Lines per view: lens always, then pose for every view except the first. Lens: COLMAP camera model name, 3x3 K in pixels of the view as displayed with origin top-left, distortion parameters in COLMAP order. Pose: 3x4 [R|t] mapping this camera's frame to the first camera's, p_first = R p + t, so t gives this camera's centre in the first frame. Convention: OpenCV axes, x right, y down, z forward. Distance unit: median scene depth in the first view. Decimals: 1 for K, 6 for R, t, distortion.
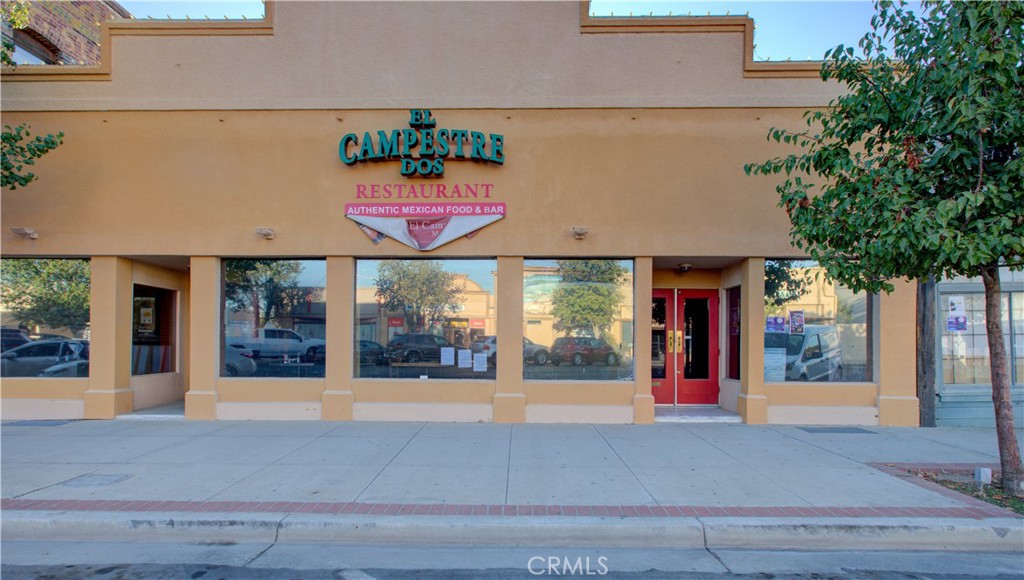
lens RADIAL K [[449.5, 0, 505.3], [0, 449.5, 340.7], [0, 0, 1]] dist [-0.001252, -0.000047]
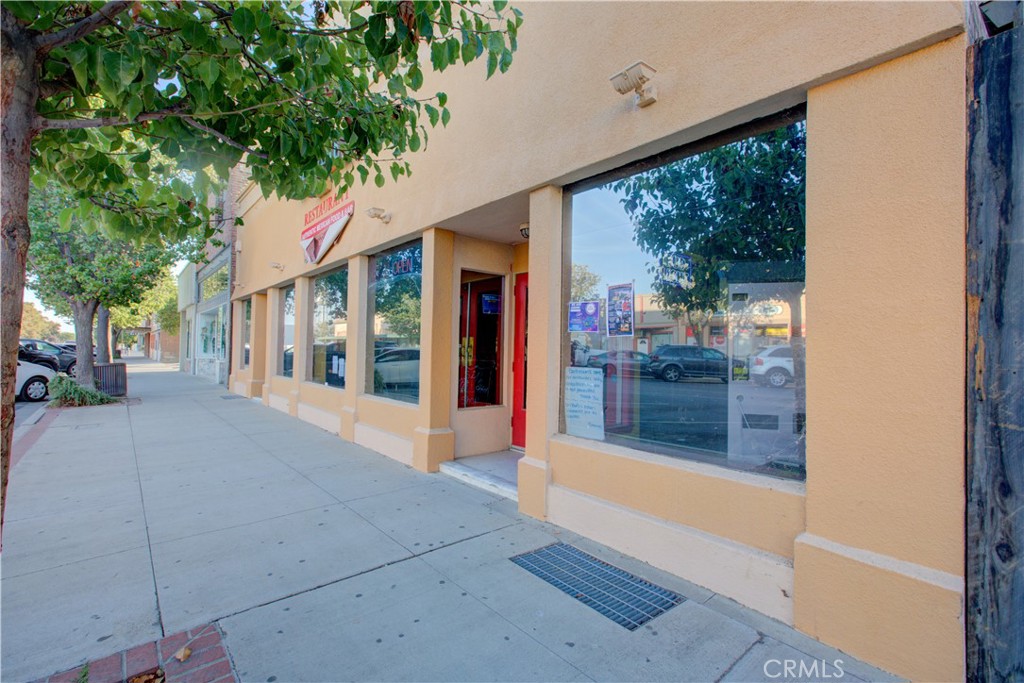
lens RADIAL K [[469.3, 0, 512.7], [0, 469.3, 336.9], [0, 0, 1]] dist [0.021833, 0.000593]
pose [[0.666457, -0.012704, -0.745435, 0.922230], [-0.012773, 0.999514, -0.028454, 0.000053], [0.745434, 0.028484, 0.665971, 0.613377]]
